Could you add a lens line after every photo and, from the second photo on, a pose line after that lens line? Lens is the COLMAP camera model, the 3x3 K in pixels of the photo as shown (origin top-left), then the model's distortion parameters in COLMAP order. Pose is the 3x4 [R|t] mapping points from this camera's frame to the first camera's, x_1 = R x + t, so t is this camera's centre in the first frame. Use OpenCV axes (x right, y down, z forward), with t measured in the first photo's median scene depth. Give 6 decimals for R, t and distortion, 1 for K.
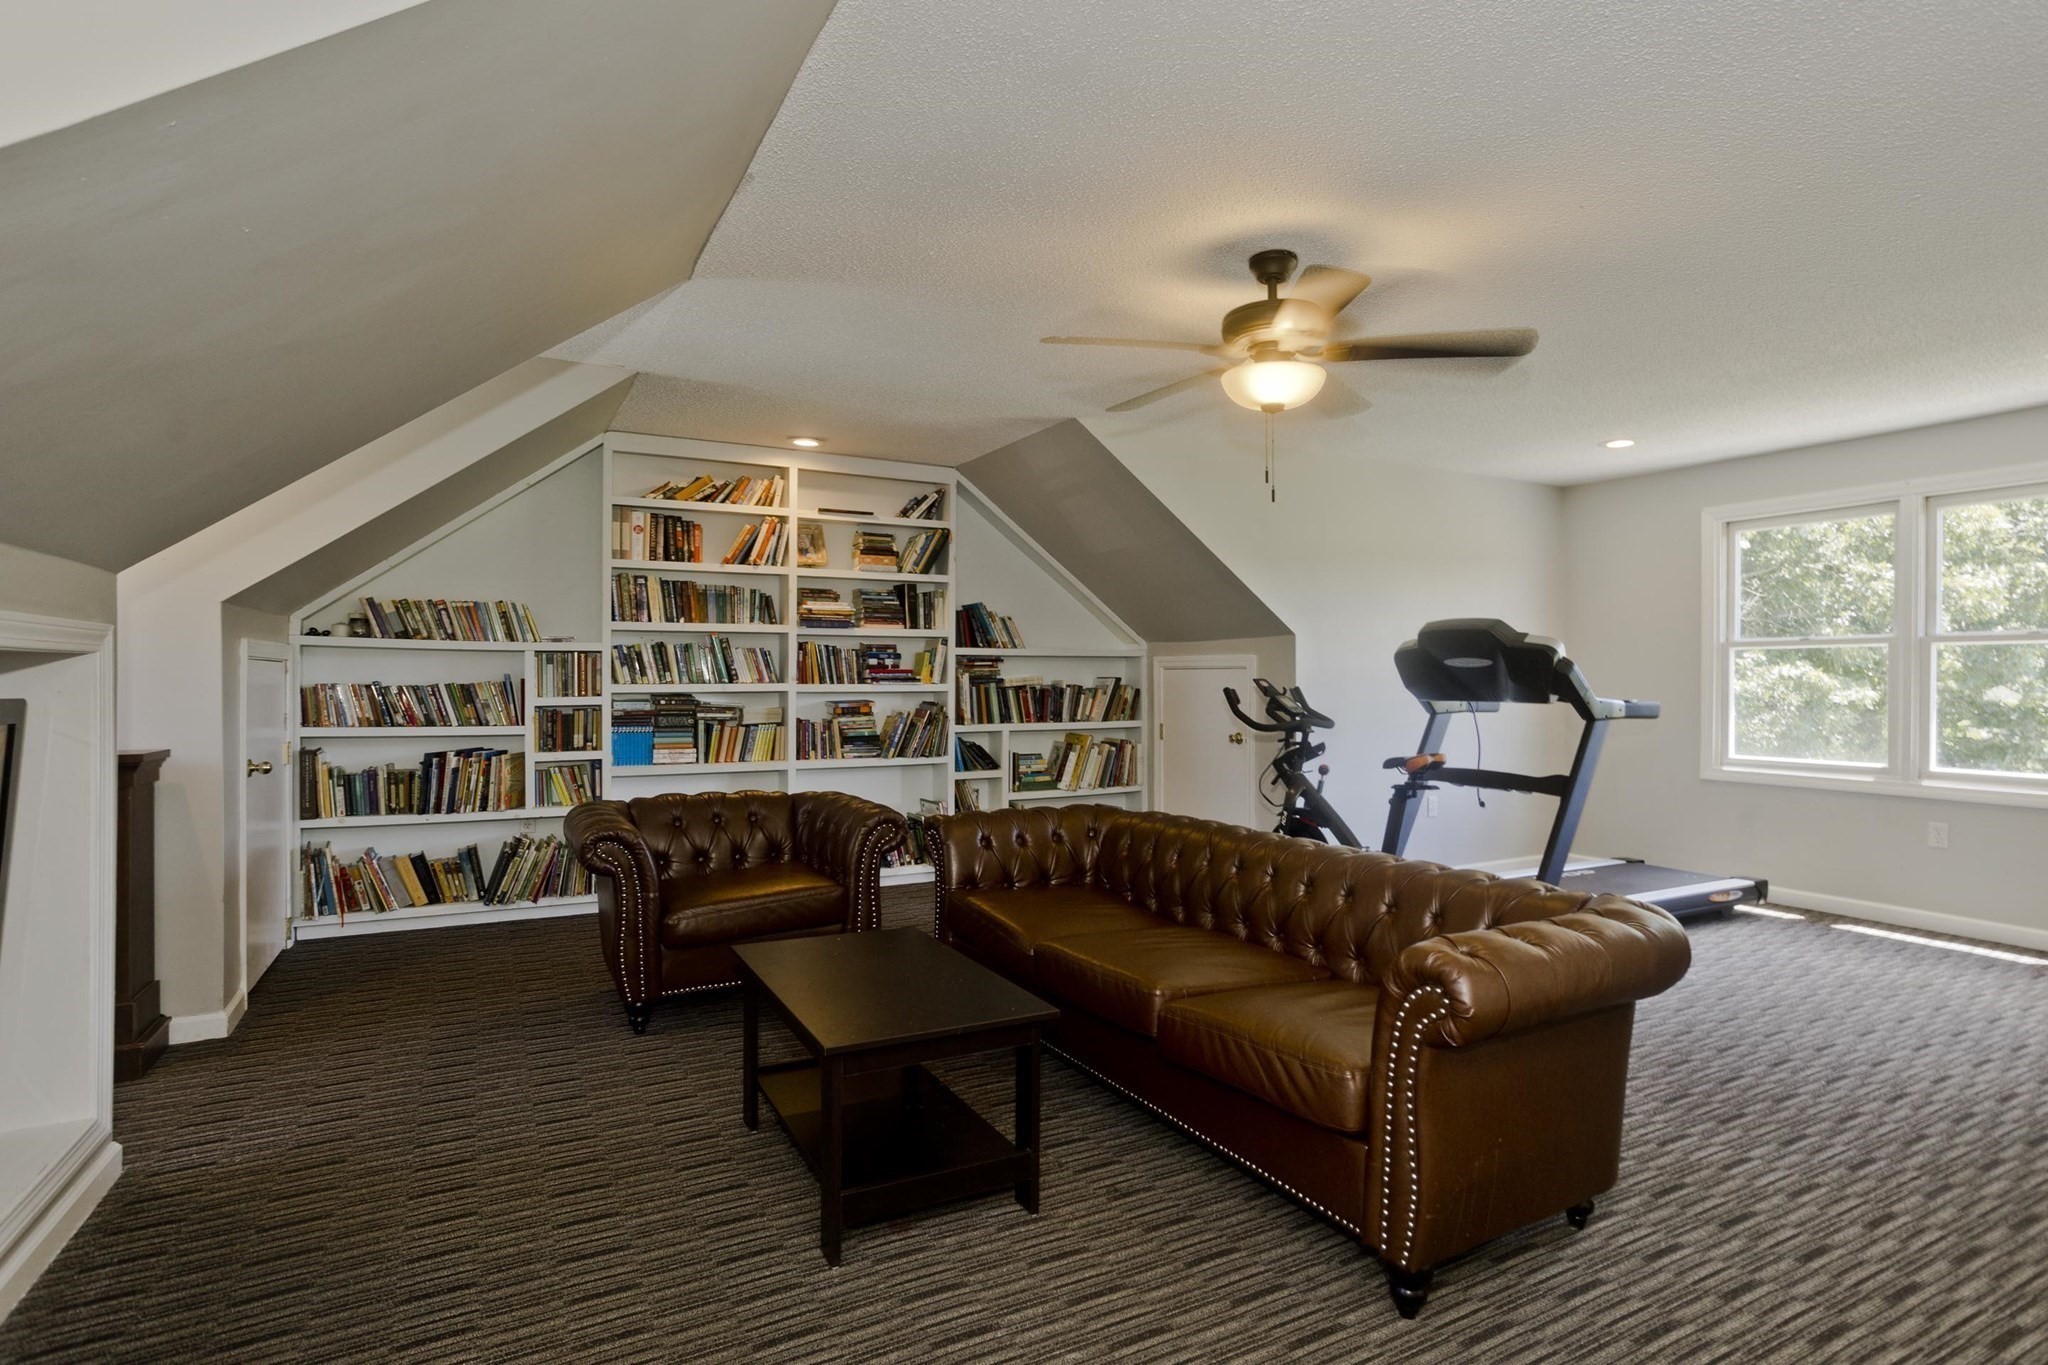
lens RADIAL K [[1068.2, 0, 1024.0], [0, 1068.2, 682.5], [0, 0, 1]] dist [0.000311, 0.000487]
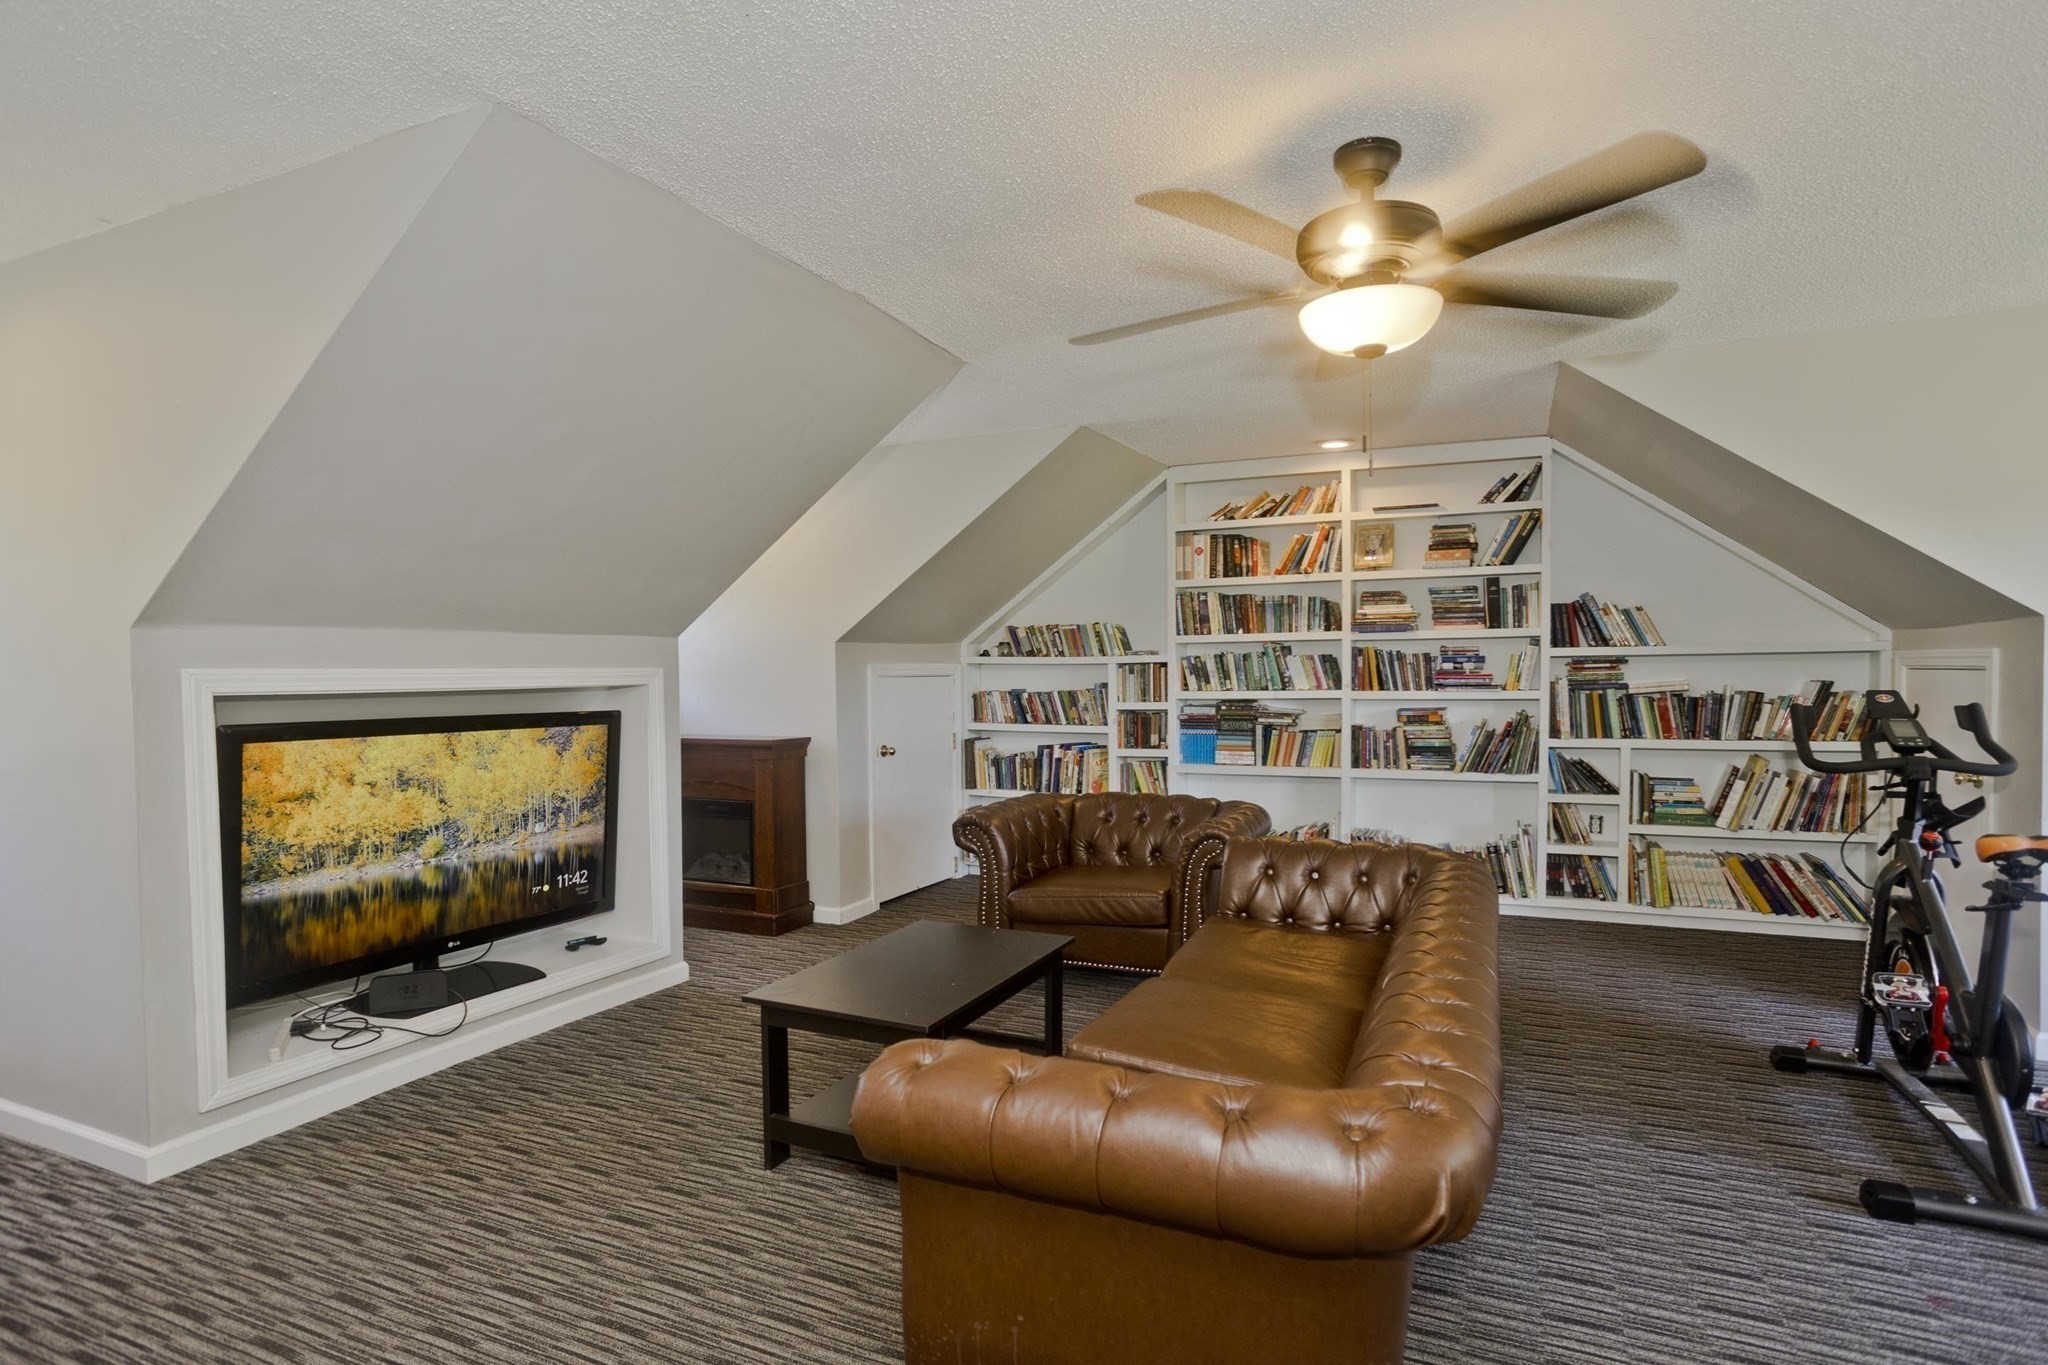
lens RADIAL K [[1047.9, 0, 1026.9], [0, 1047.9, 724.3], [0, 0, 1]] dist [-0.003387, -0.000064]
pose [[0.636797, 0.026905, -0.770562, 0.344095], [0.005276, 0.999216, 0.039248, -0.007377], [0.771013, -0.029058, 0.636156, 0.156736]]
